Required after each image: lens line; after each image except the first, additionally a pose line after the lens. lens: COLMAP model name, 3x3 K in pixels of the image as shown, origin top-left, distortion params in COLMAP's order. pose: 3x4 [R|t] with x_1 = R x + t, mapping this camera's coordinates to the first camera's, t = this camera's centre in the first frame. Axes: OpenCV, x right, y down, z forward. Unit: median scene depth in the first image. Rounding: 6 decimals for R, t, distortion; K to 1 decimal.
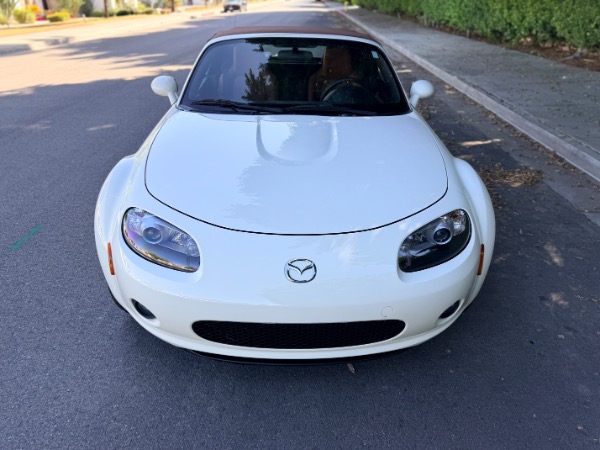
lens RADIAL K [[429.5, 0, 303.1], [0, 429.5, 222.4], [0, 0, 1]] dist [0.010945, -0.016165]
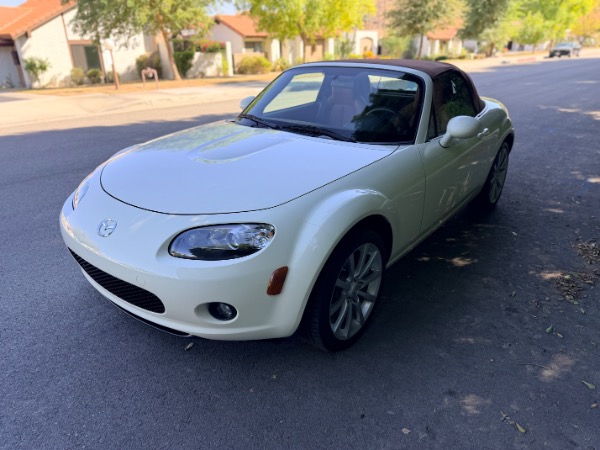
lens RADIAL K [[429.5, 0, 295.6], [0, 429.5, 229.7], [0, 0, 1]] dist [0.010945, -0.016165]
pose [[0.768130, 0.237173, -0.594748, 0.606224], [-0.281379, 0.959405, 0.019184, -0.034326], [0.575154, 0.152614, 0.803684, 0.142946]]
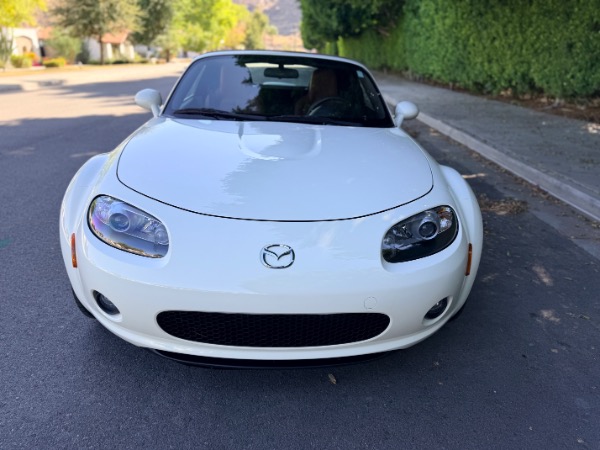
lens RADIAL K [[429.5, 0, 303.3], [0, 429.5, 228.5], [0, 0, 1]] dist [0.010945, -0.016165]
pose [[0.999470, 0.017177, 0.027645, 0.011962], [-0.014366, 0.994999, -0.098843, 0.072325], [-0.029205, 0.098393, 0.994719, 0.034935]]
